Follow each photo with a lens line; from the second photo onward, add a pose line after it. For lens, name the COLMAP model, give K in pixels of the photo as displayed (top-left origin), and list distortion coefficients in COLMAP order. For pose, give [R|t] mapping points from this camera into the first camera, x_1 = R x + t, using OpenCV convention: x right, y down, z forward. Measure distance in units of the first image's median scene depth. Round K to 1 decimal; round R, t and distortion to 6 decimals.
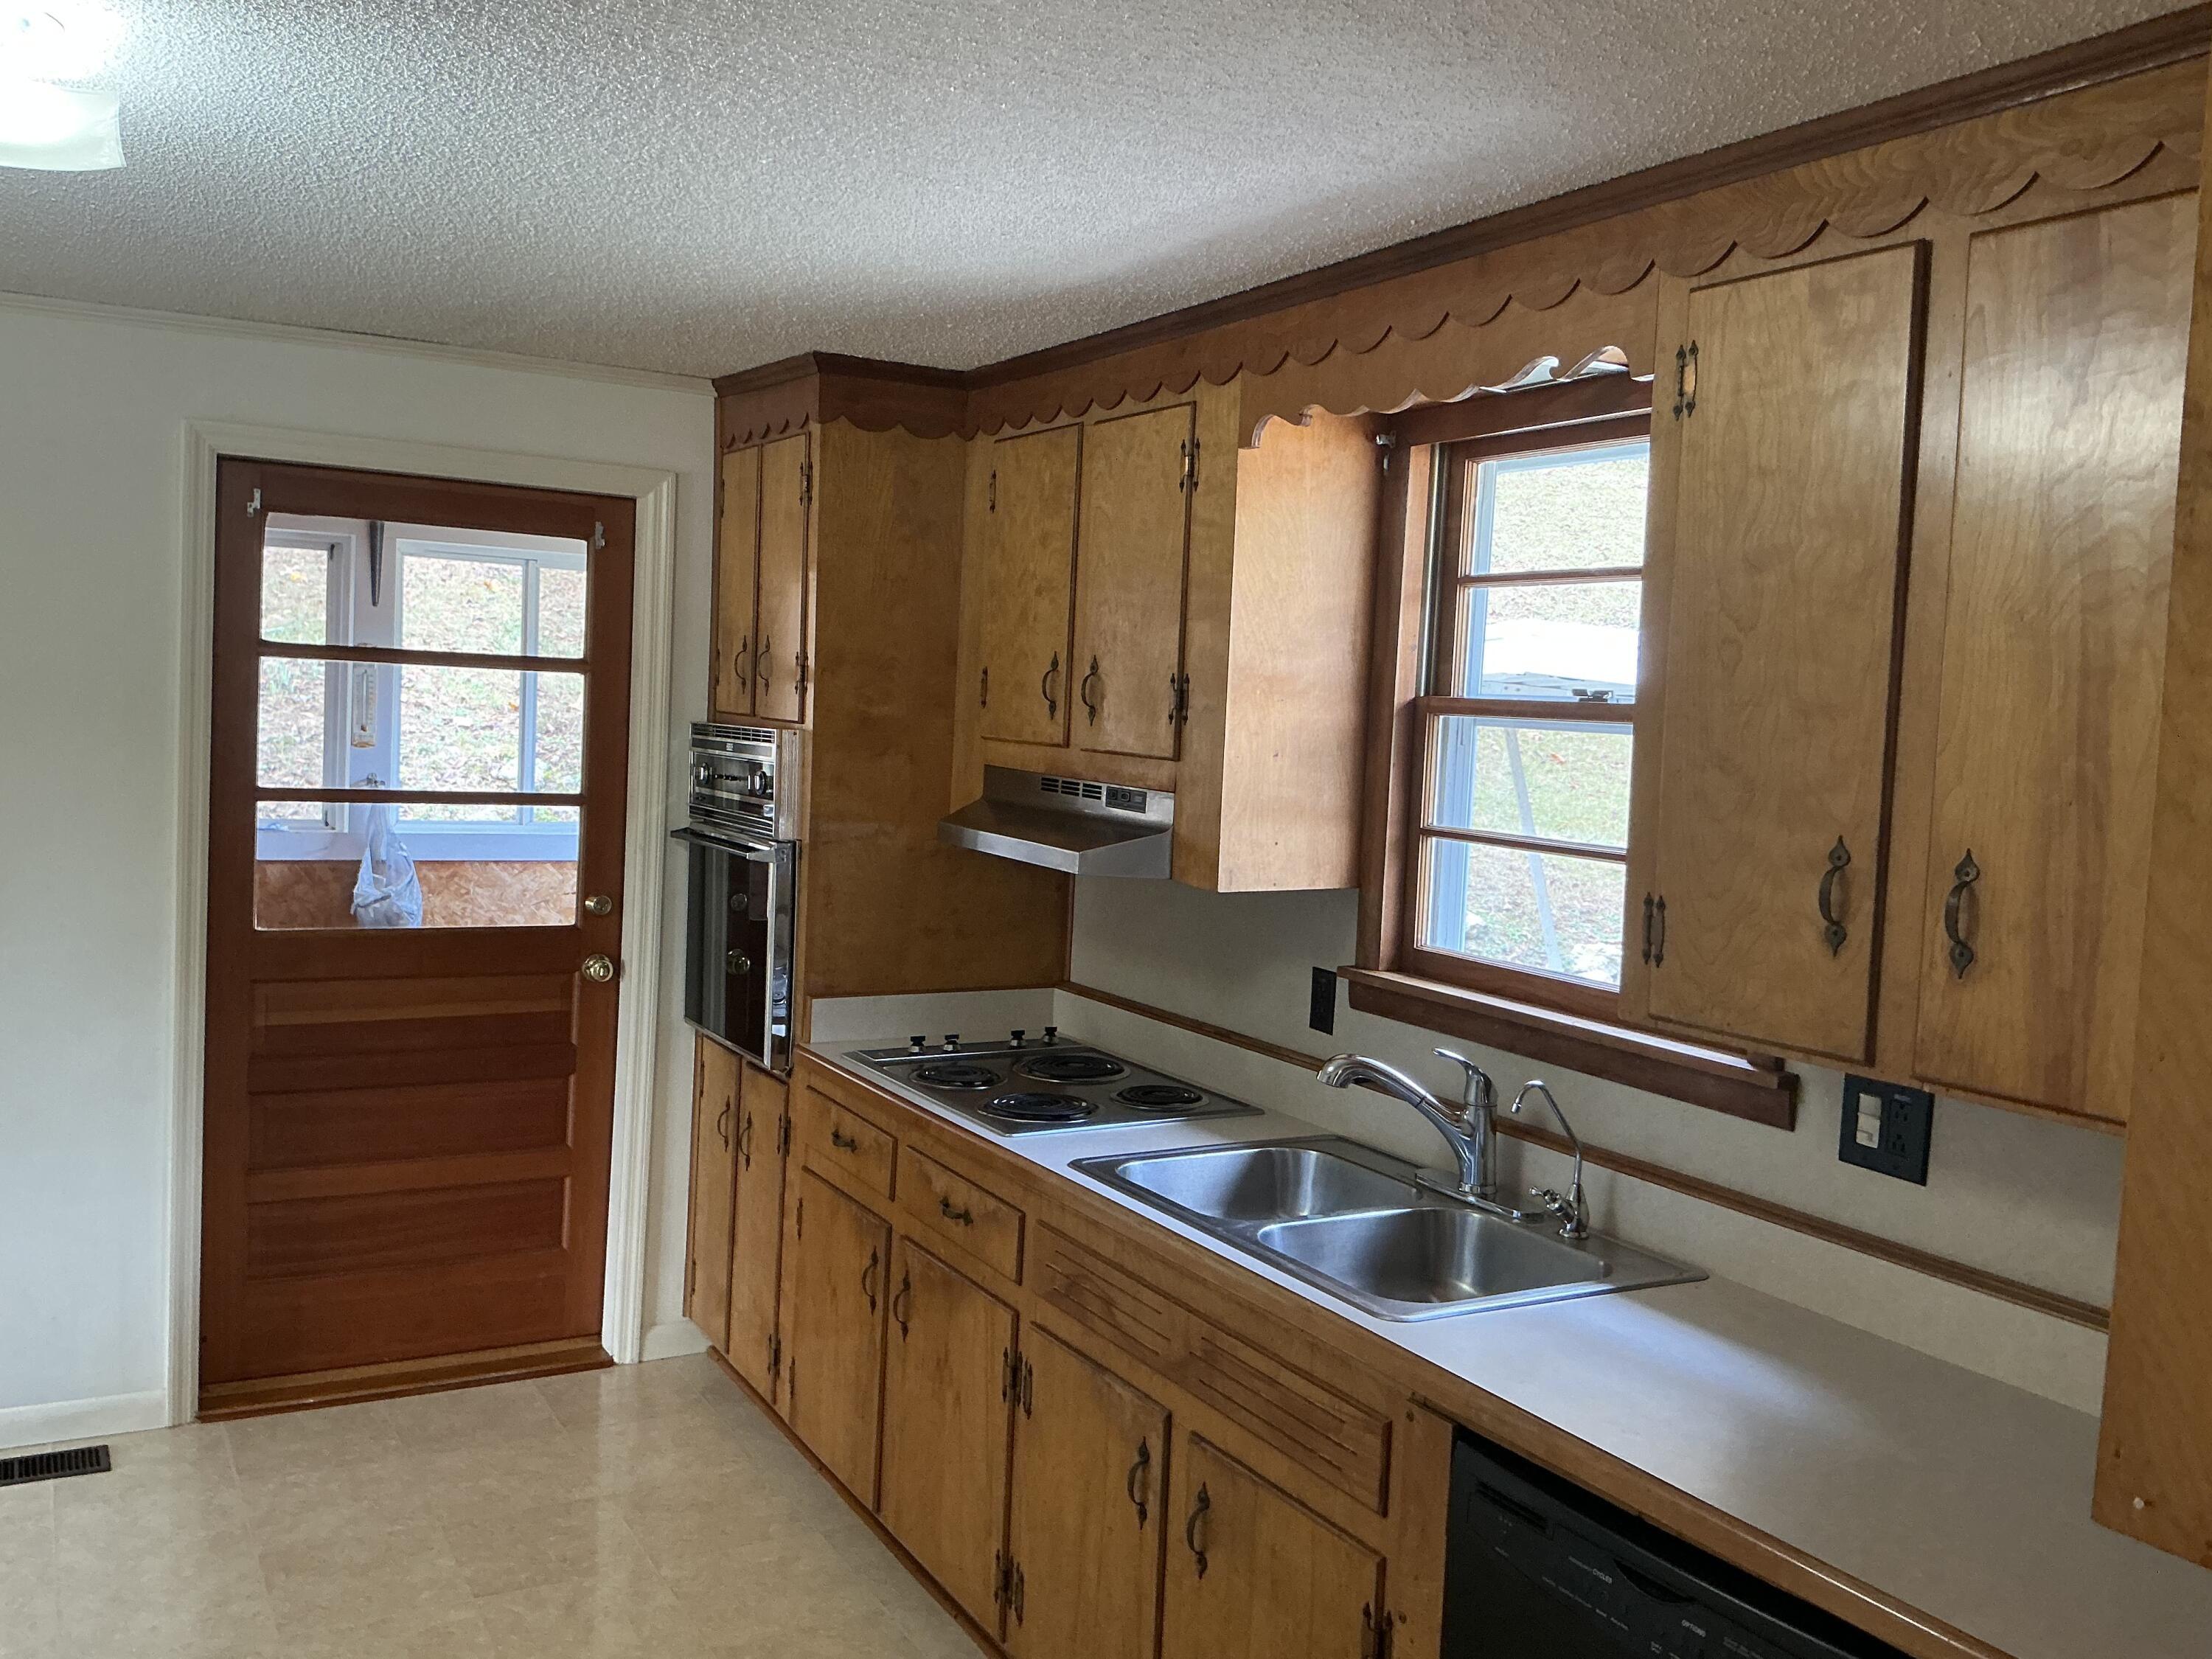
lens RADIAL K [[1855.4, 0, 1112.2], [0, 1855.4, 828.5], [0, 0, 1]] dist [0.137556, -0.299573]
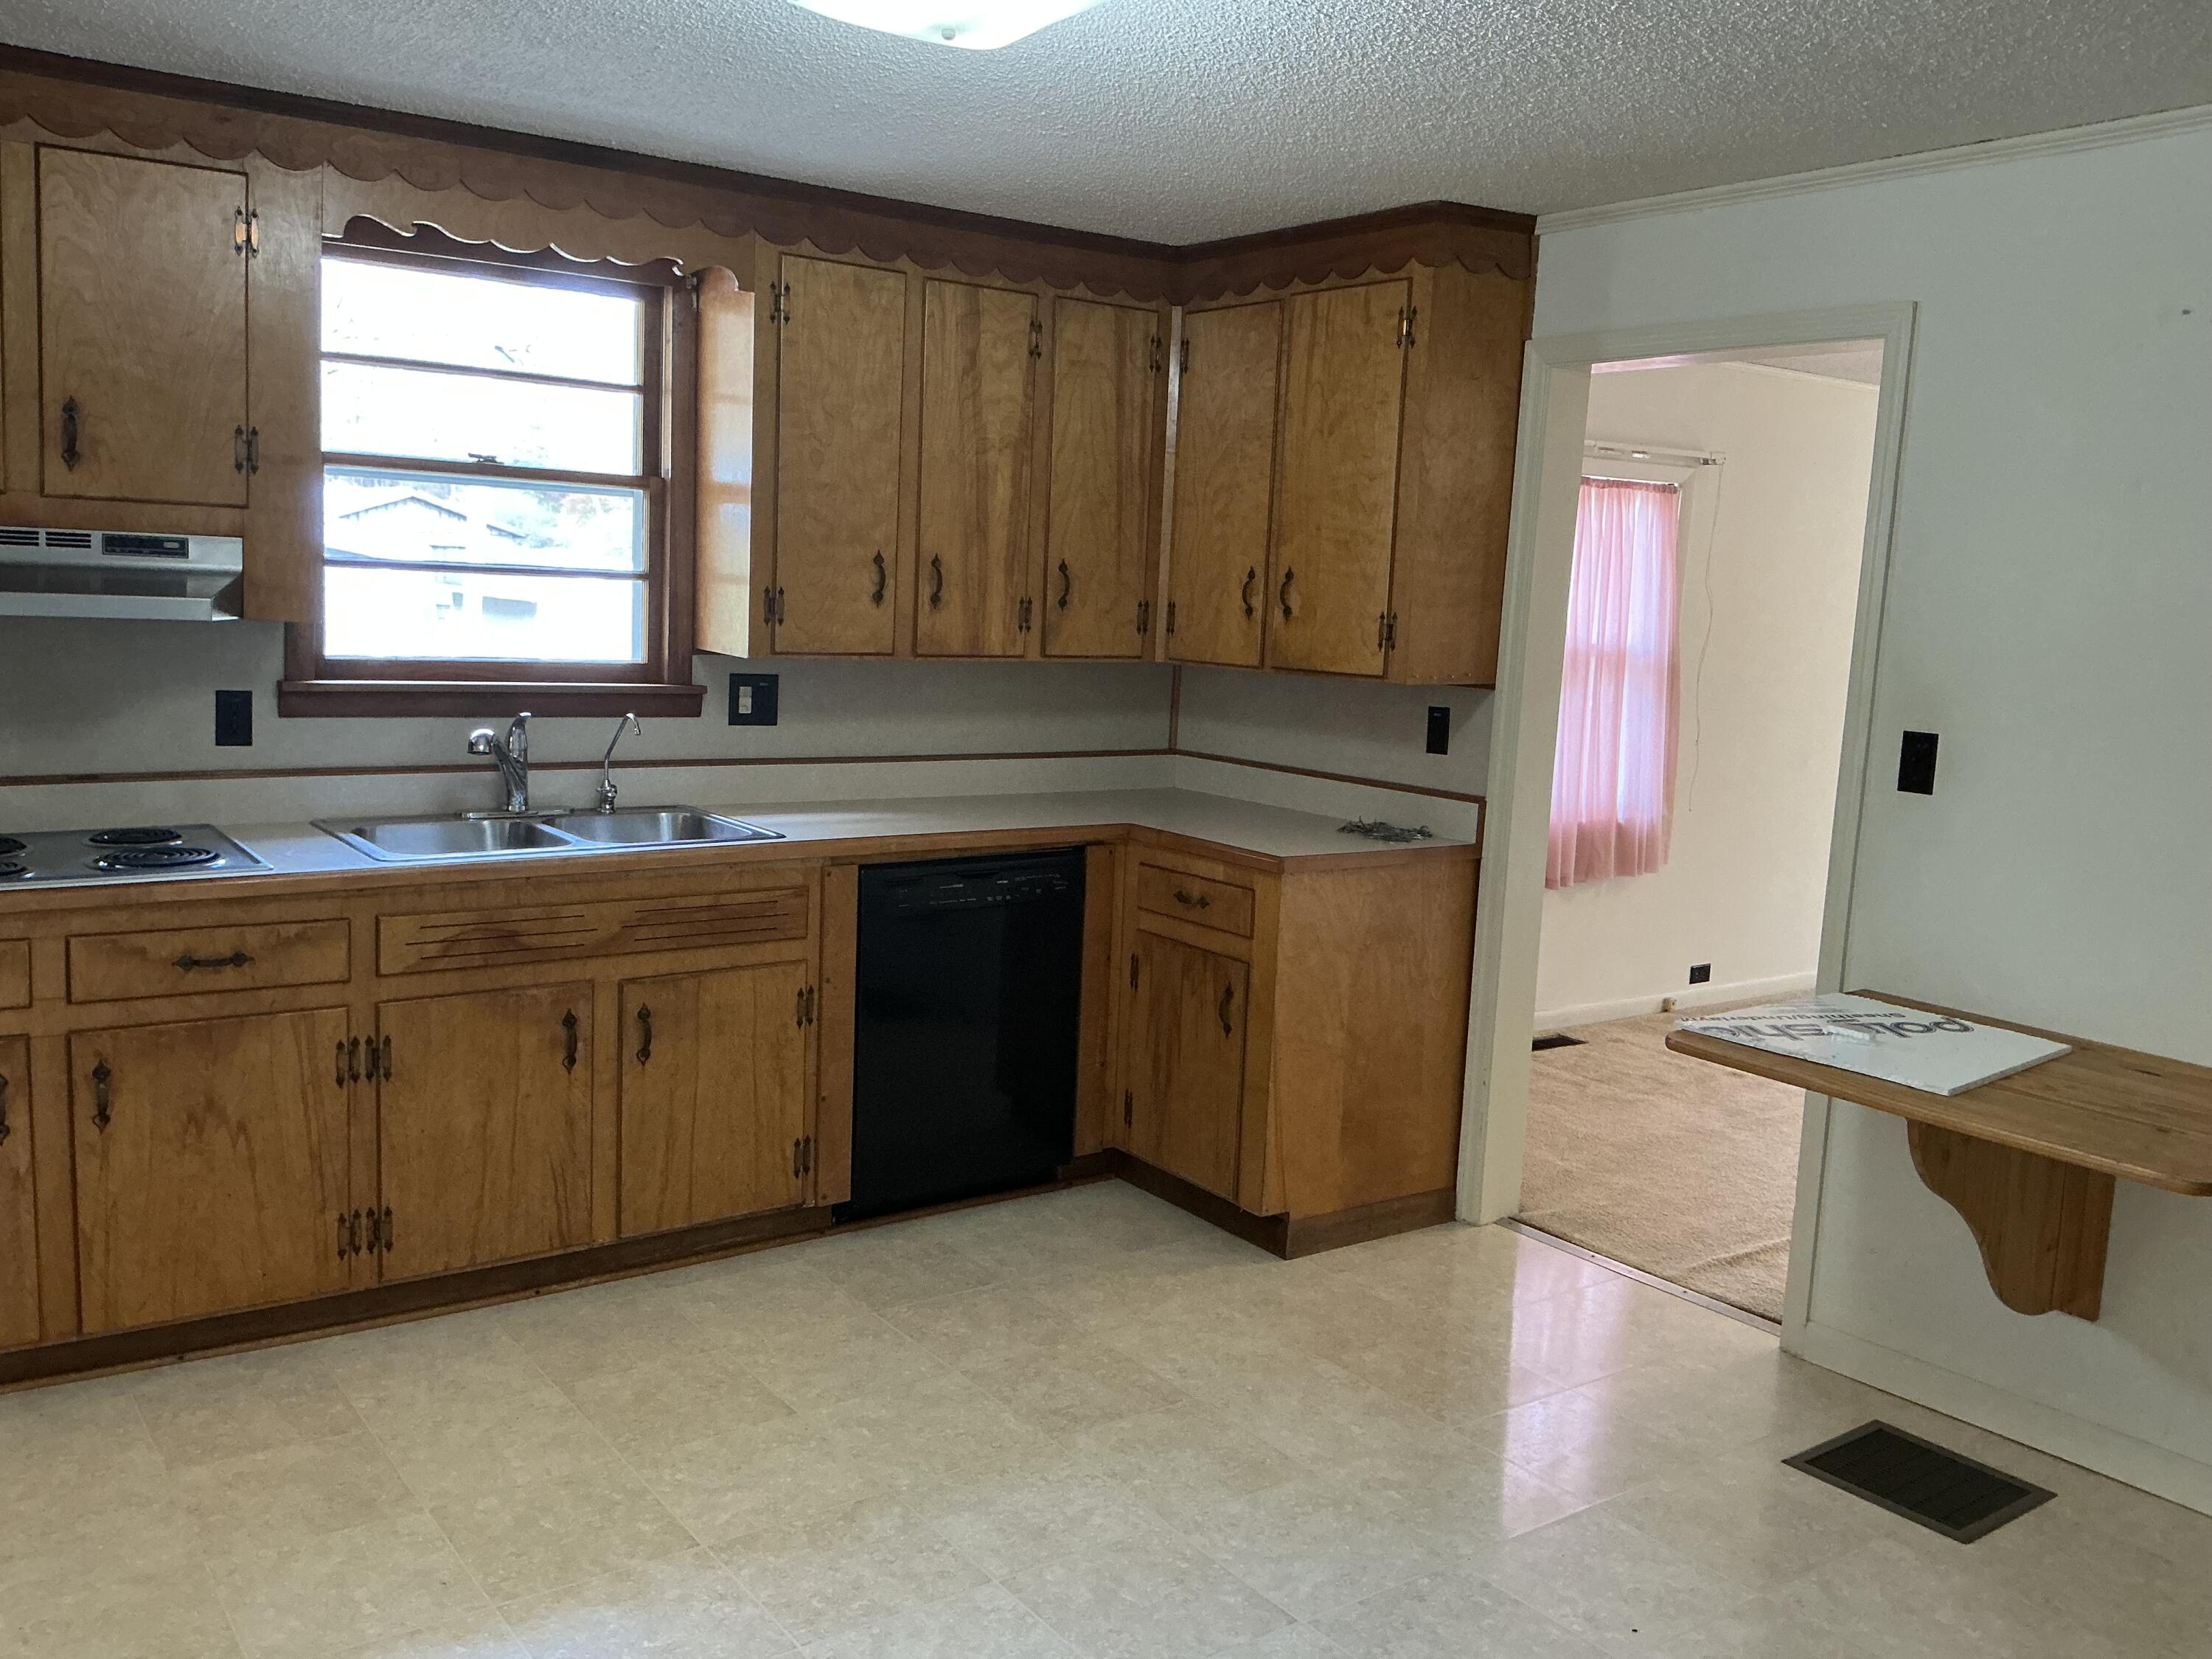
lens RADIAL K [[1855.4, 0, 1112.2], [0, 1855.4, 828.5], [0, 0, 1]] dist [0.137556, -0.299573]
pose [[-0.110014, -0.187842, 0.976019, -1.119175], [0.015361, 0.981540, 0.190637, -0.054048], [-0.993811, 0.035965, -0.105097, 0.611184]]
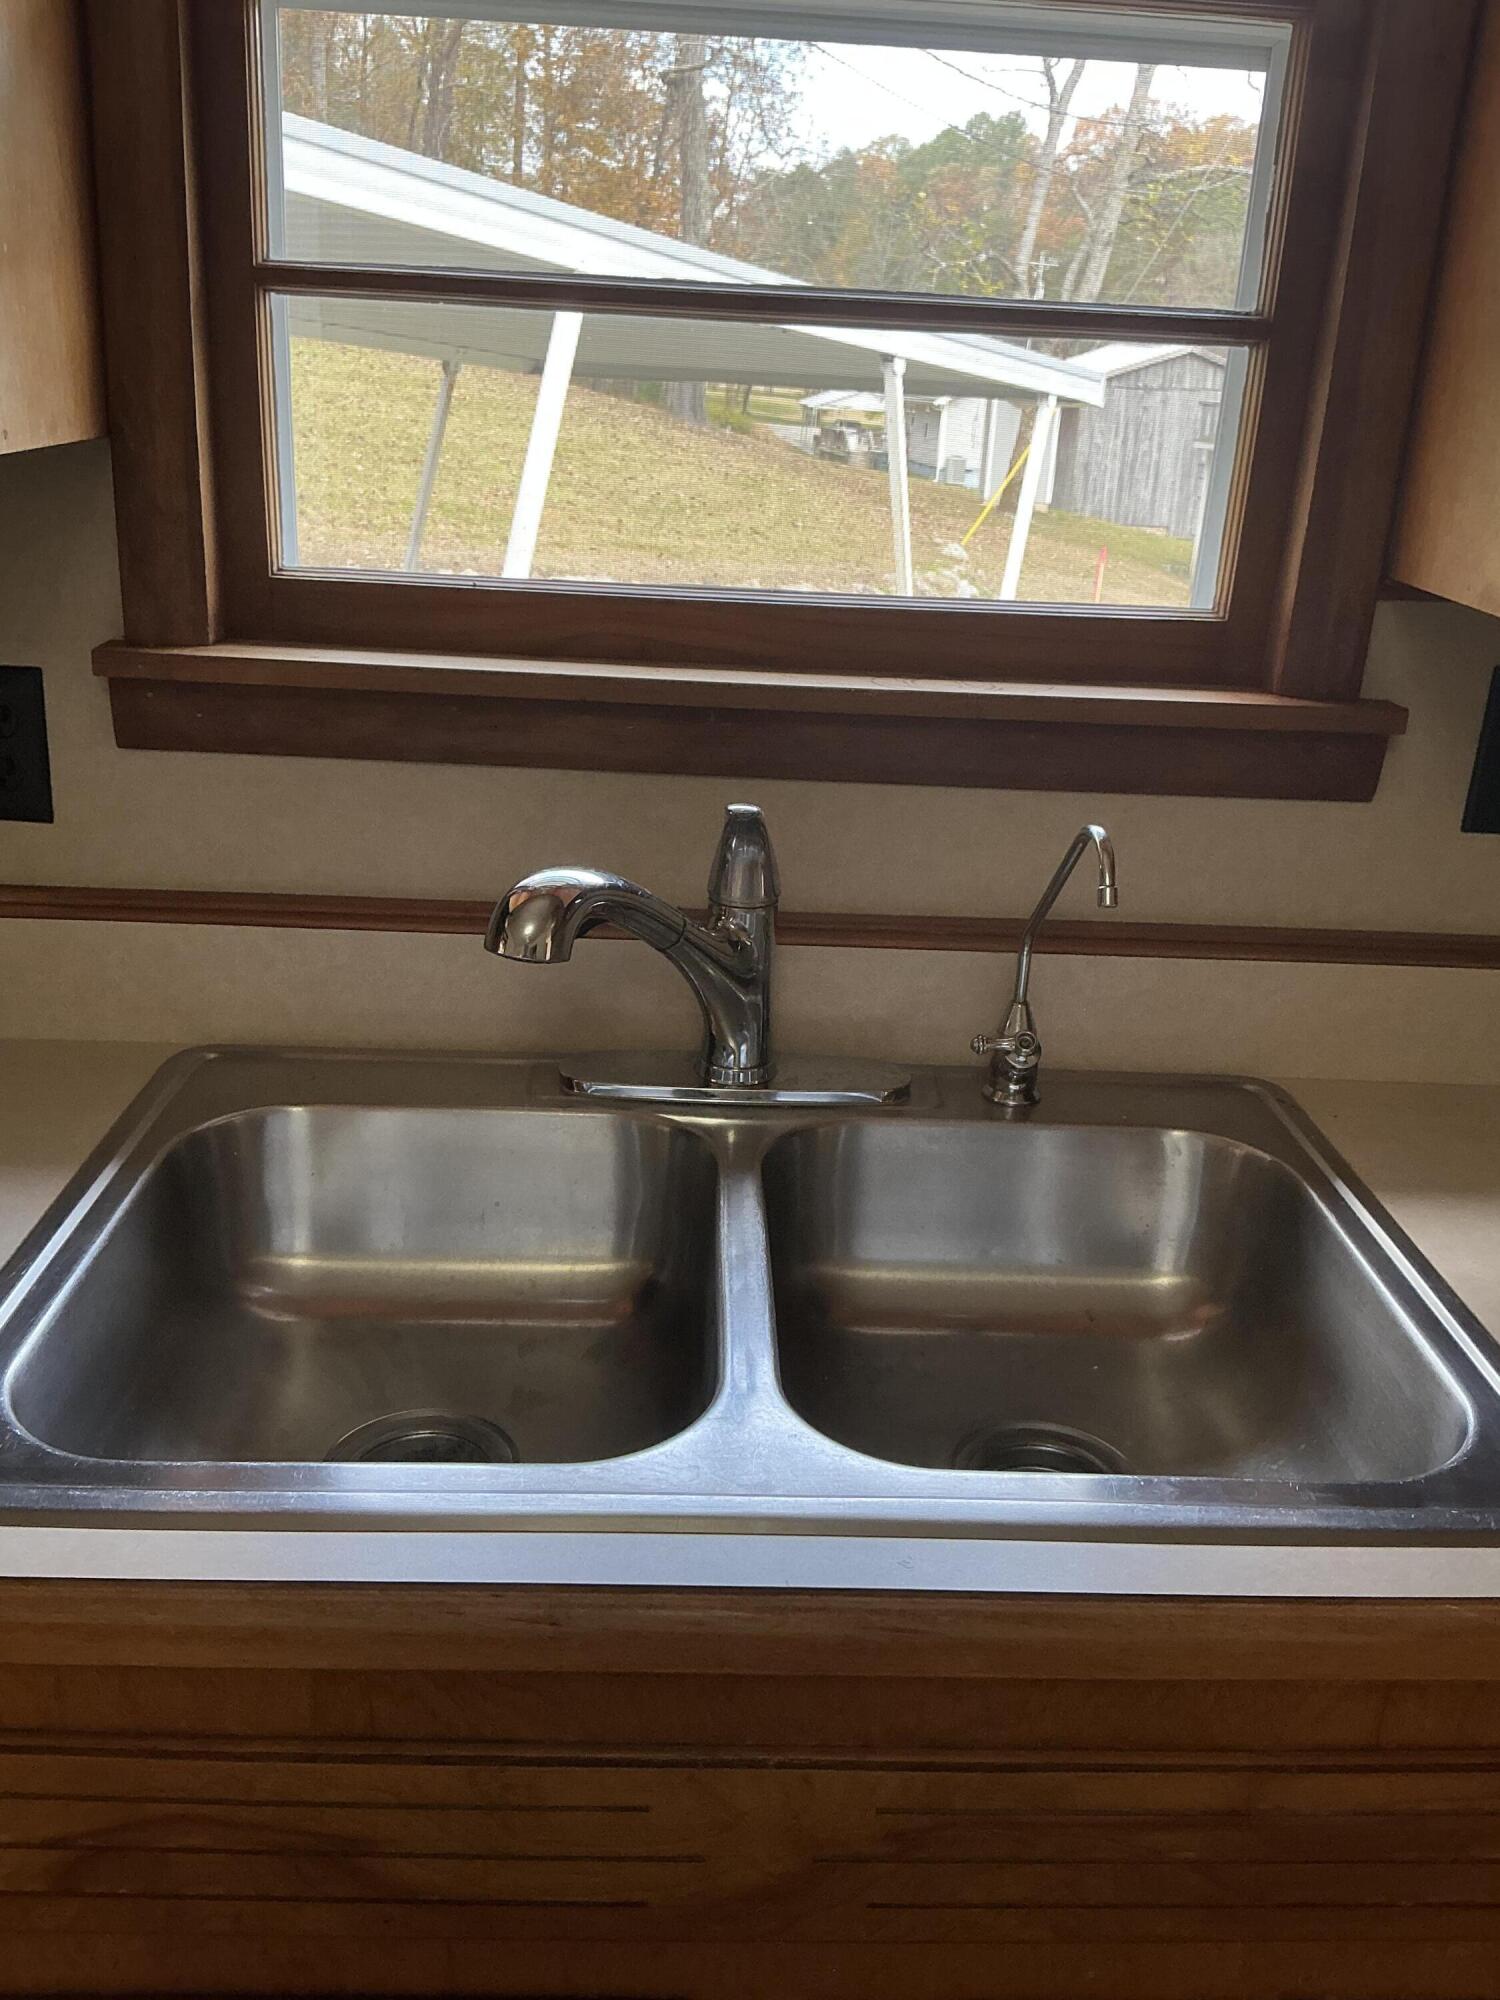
lens RADIAL K [[1677.6, 0, 750.0], [0, 1677.6, 1000.0], [0, 0, 1]] dist [0.137556, -0.299573]
pose [[0.470603, -0.332983, 0.817102, -0.130679], [0.031189, 0.931756, 0.361743, 0.017748], [-0.881794, -0.144753, 0.448873, 0.708313]]
